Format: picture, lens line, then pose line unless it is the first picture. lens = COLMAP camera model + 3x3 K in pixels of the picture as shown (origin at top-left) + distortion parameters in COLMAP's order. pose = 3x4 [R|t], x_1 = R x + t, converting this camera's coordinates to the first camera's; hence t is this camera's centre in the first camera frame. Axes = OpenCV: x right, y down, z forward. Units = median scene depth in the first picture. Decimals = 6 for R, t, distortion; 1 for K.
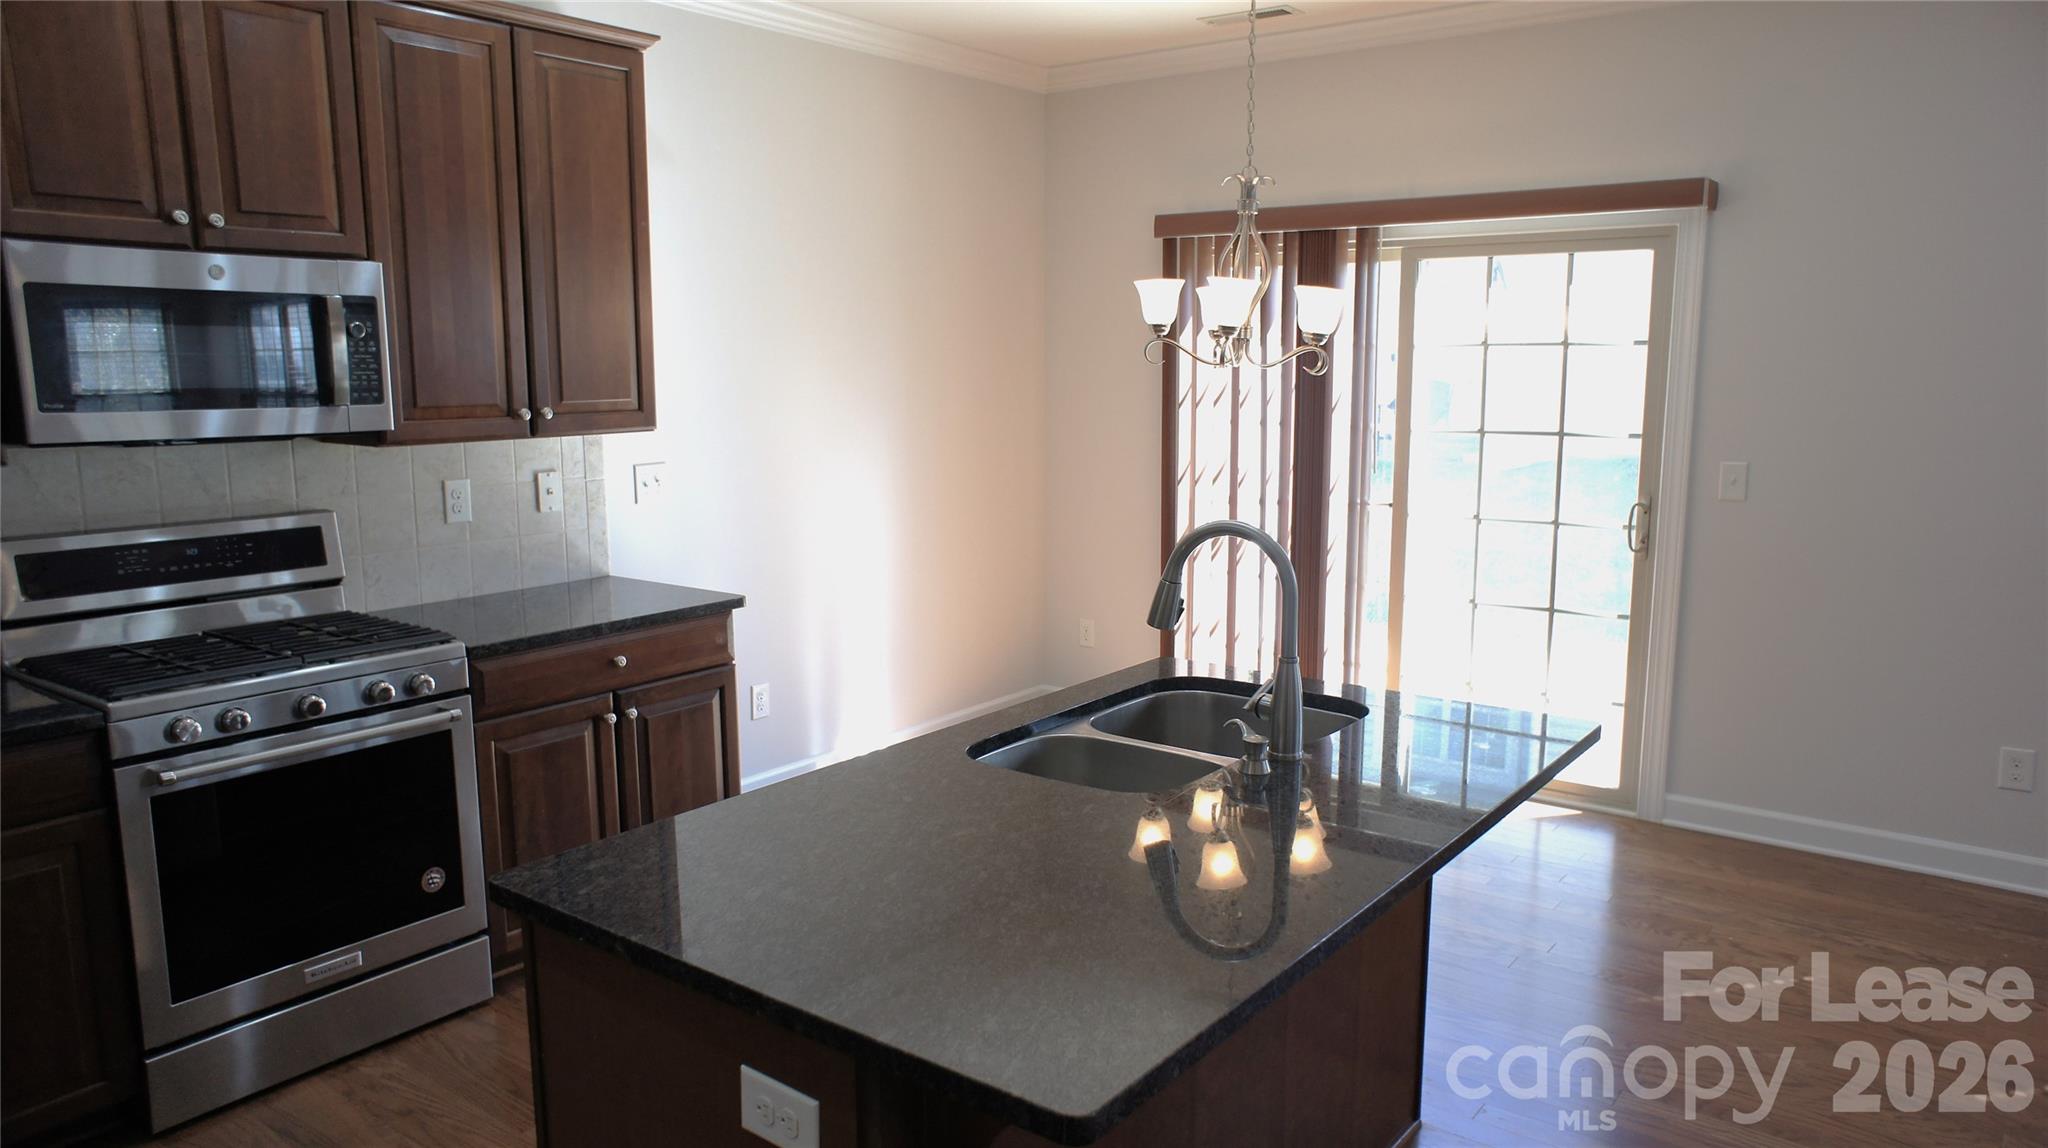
lens RADIAL K [[1395.1, 0, 1024.0], [0, 1395.1, 574.0], [0, 0, 1]] dist [-0.050282, 0.073062]
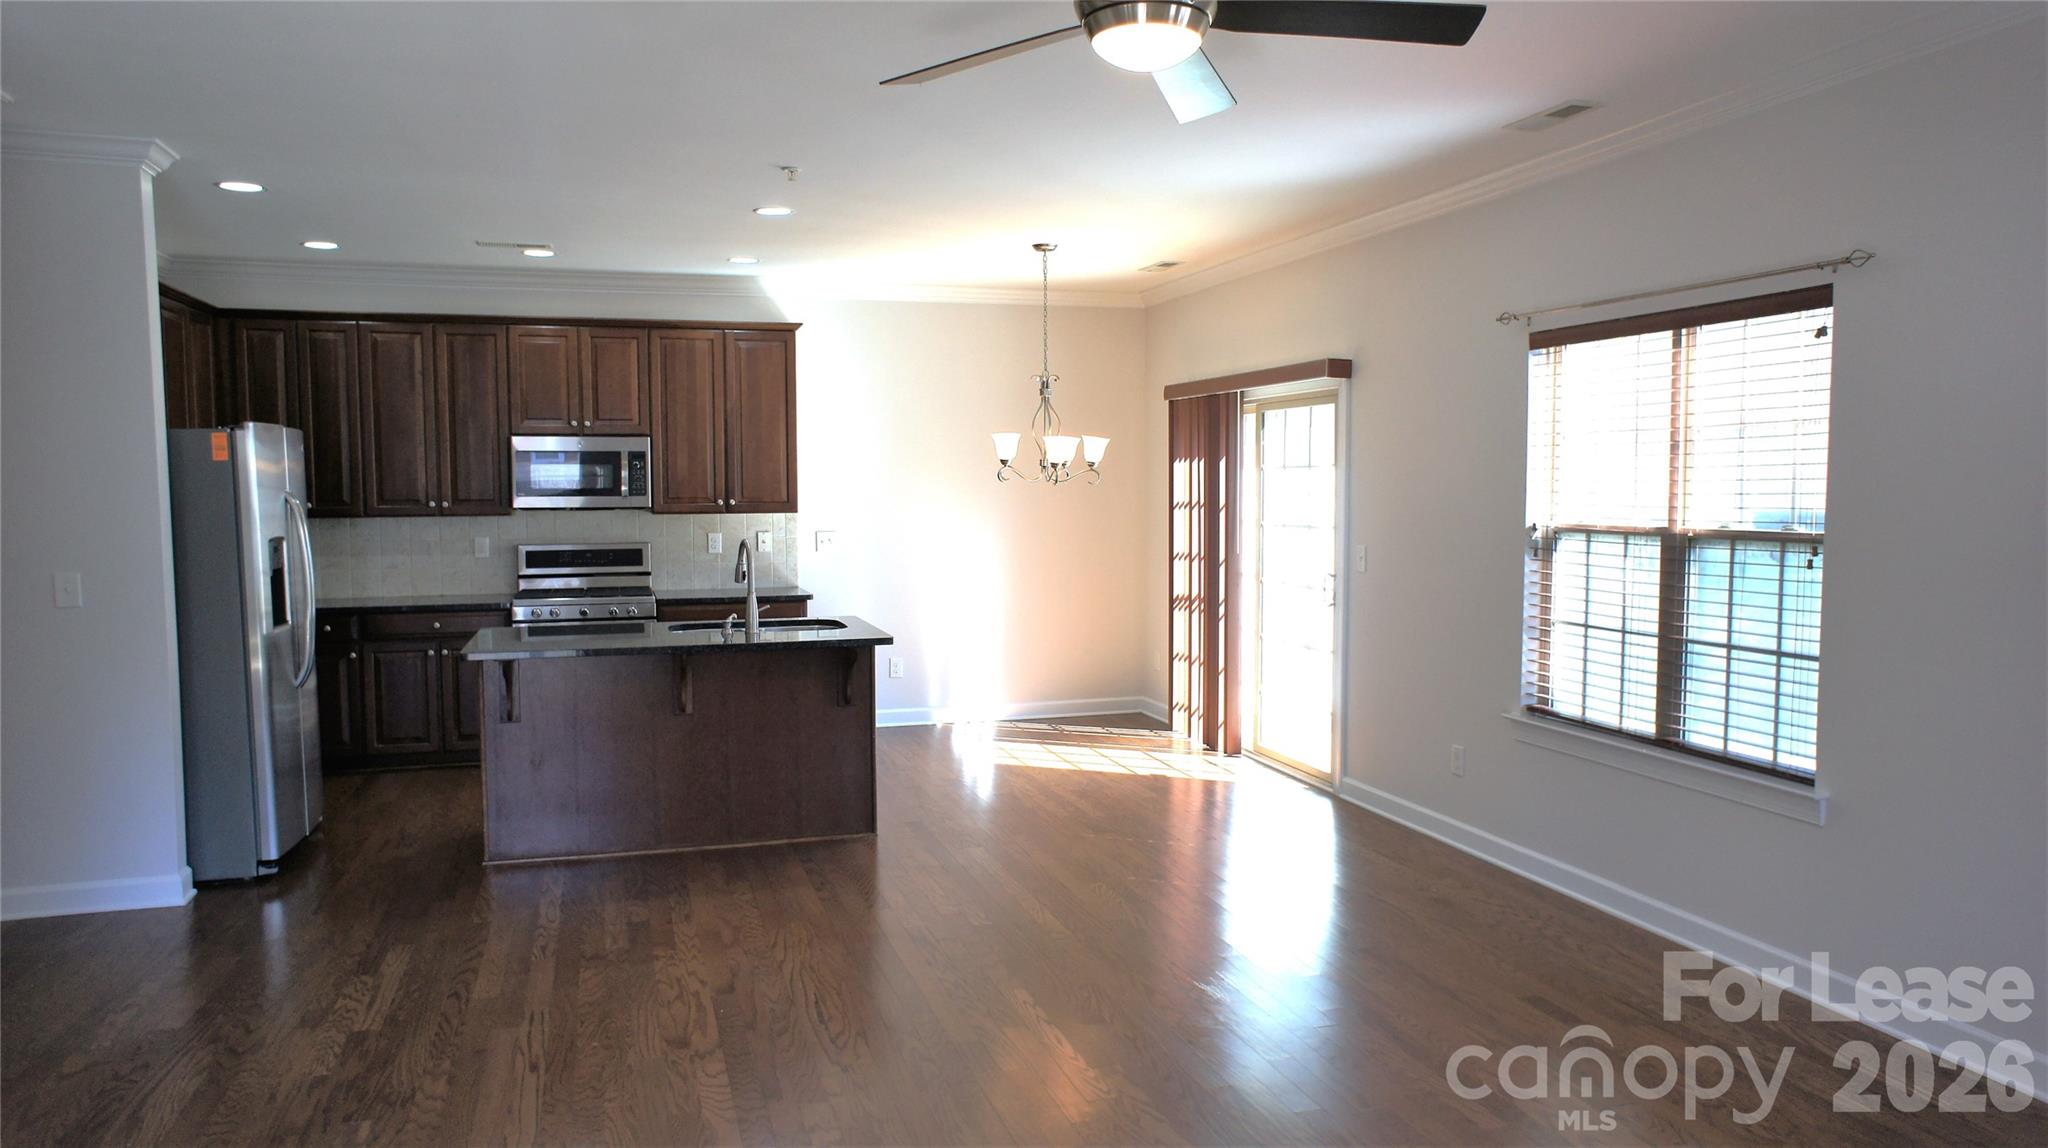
lens RADIAL K [[1395.1, 0, 1024.0], [0, 1395.1, 574.0], [0, 0, 1]] dist [-0.050282, 0.073062]
pose [[0.808666, 0.040092, -0.586900, 1.298728], [-0.090571, 0.994265, -0.056875, 0.077261], [0.581254, 0.099149, 0.807659, -0.475158]]
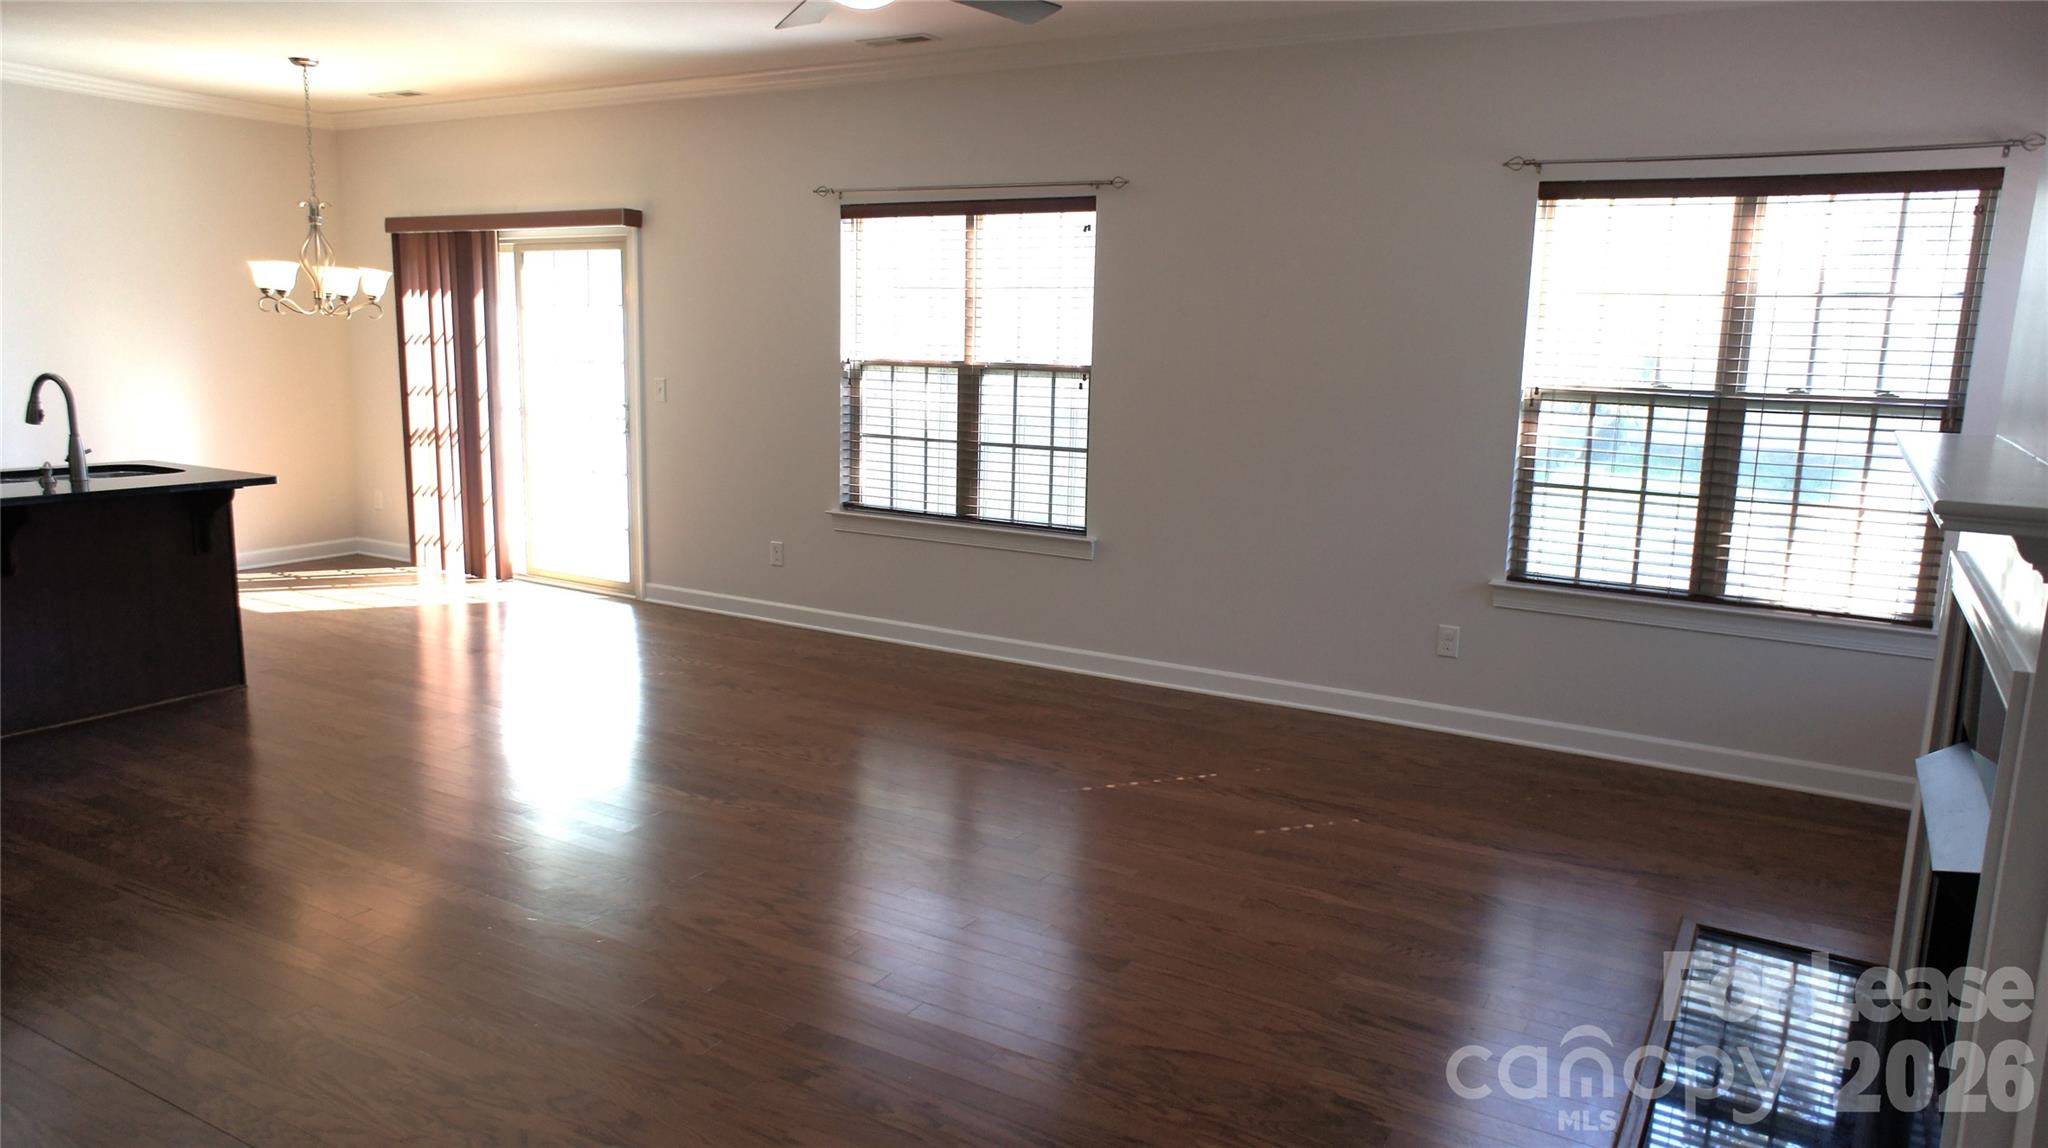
lens RADIAL K [[1395.1, 0, 1024.0], [0, 1395.1, 574.0], [0, 0, 1]] dist [-0.050282, 0.073062]
pose [[0.993621, 0.005025, 0.112661, 0.907163], [-0.007333, 0.999771, 0.020085, 0.140539], [-0.112535, -0.020783, 0.993430, -0.862043]]
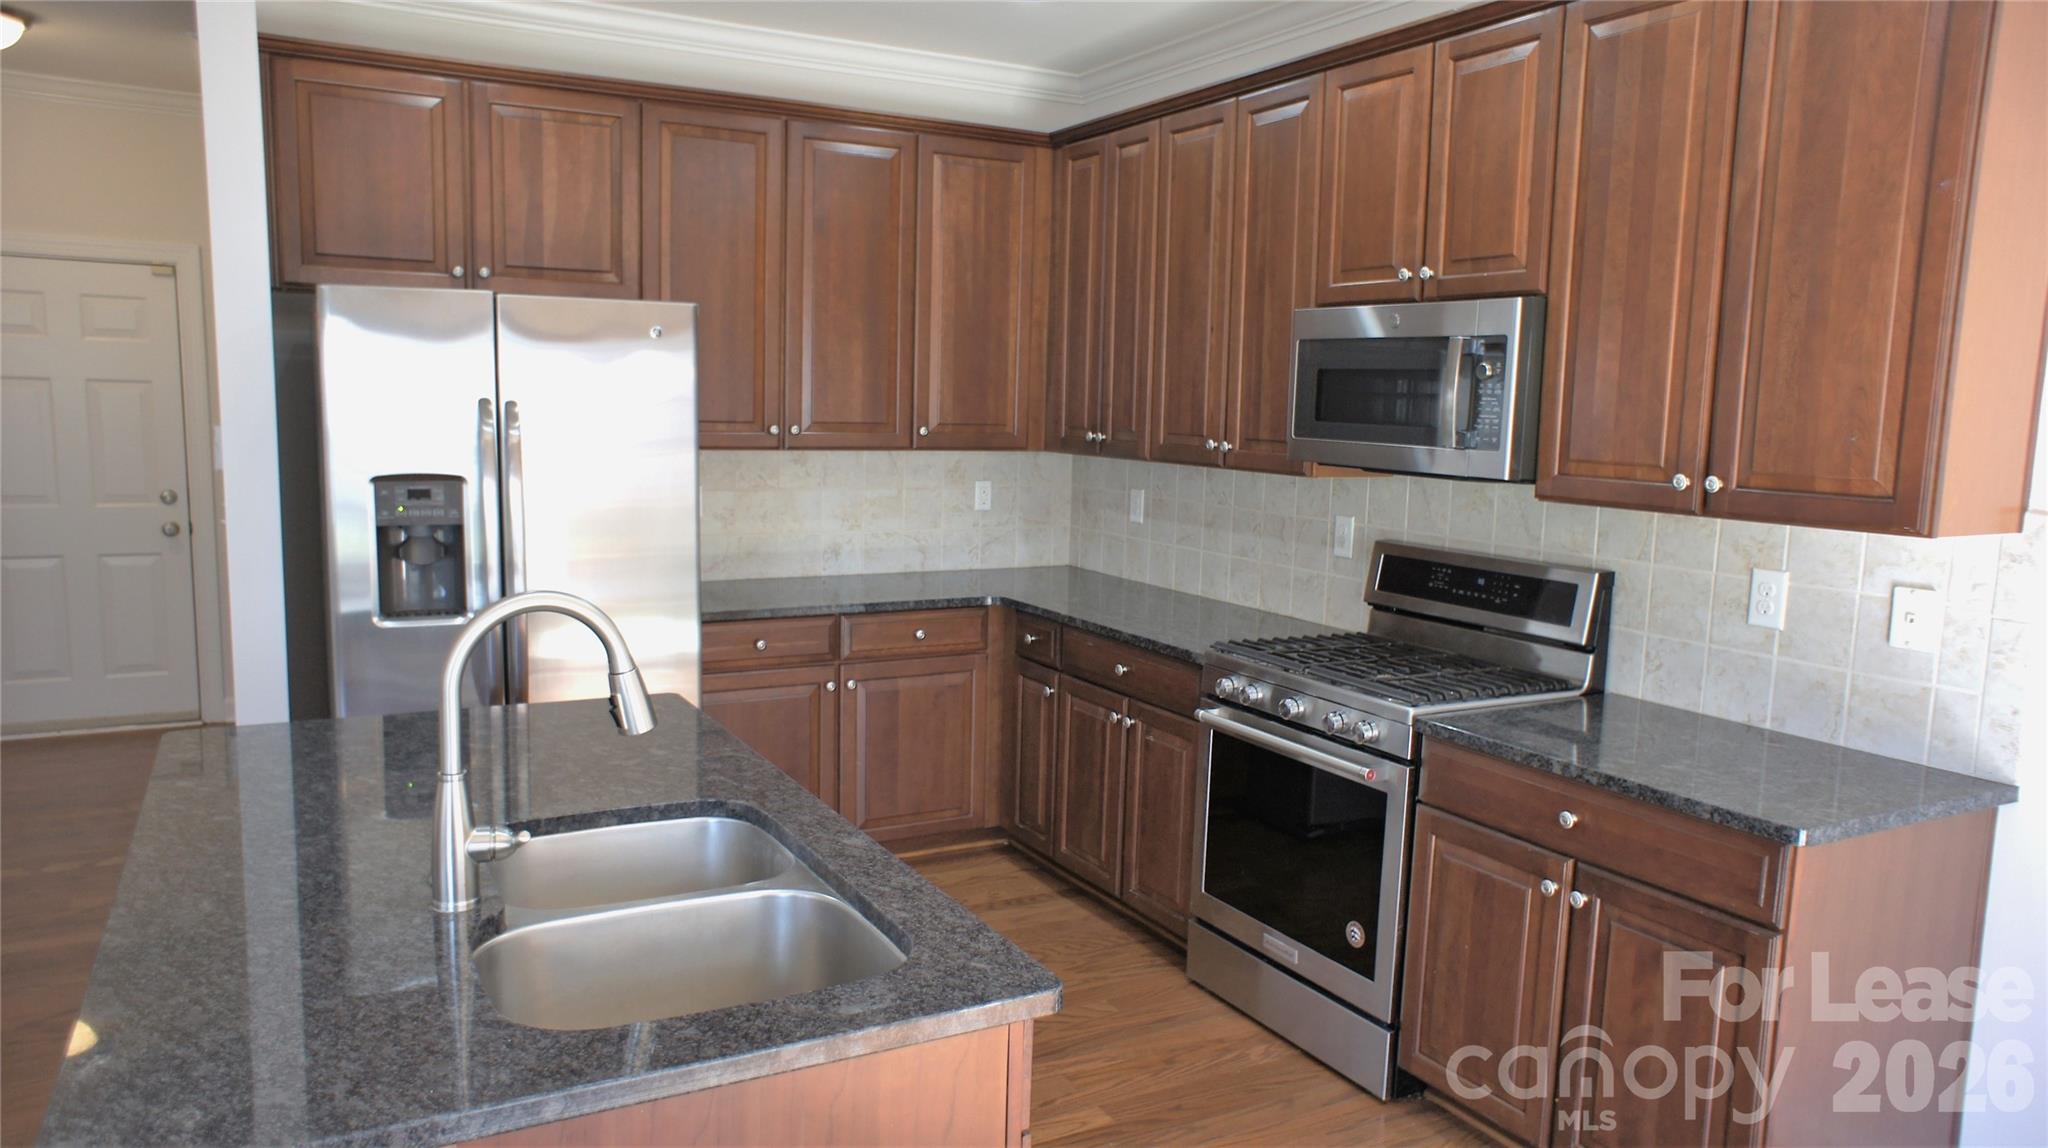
lens RADIAL K [[1395.1, 0, 1024.0], [0, 1395.1, 574.0], [0, 0, 1]] dist [-0.050282, 0.073062]
pose [[-0.411257, 0.106790, -0.905242, 0.455009], [-0.166068, 0.967714, 0.189606, -0.147321], [0.896264, 0.228309, -0.380245, 0.962935]]
